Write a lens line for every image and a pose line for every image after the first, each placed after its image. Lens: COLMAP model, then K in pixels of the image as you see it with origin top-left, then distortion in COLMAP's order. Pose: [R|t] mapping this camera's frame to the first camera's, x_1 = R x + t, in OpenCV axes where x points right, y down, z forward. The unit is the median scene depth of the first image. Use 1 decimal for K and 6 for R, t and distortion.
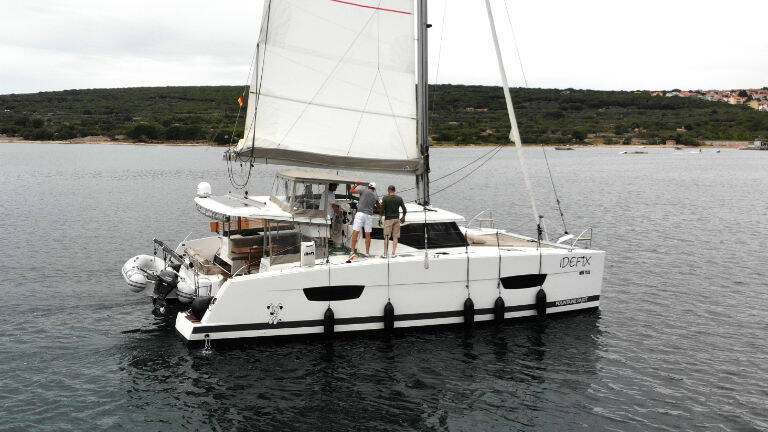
lens RADIAL K [[597.0, 0, 384.0], [0, 597.0, 216.0], [0, 0, 1]] dist [-0.056535, 0.003277]
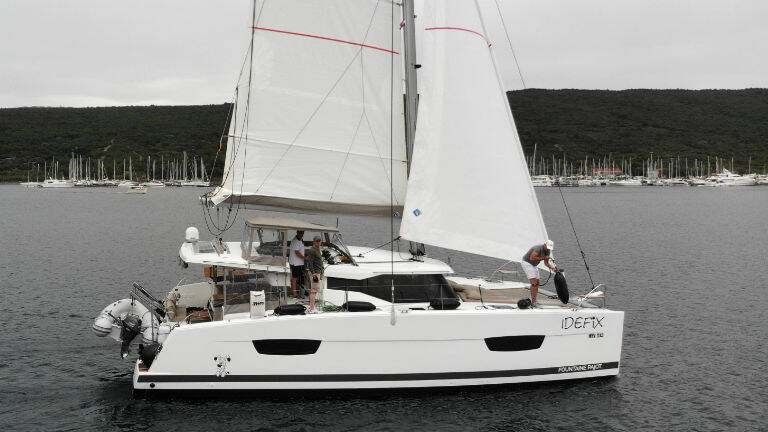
lens RADIAL K [[597.0, 0, 384.0], [0, 597.0, 216.0], [0, 0, 1]] dist [-0.056535, 0.003277]
pose [[0.986074, 0.009001, -0.166062, 0.208575], [-0.022875, 0.996384, -0.081823, -0.002561], [0.164725, 0.084482, 0.982715, 0.086806]]
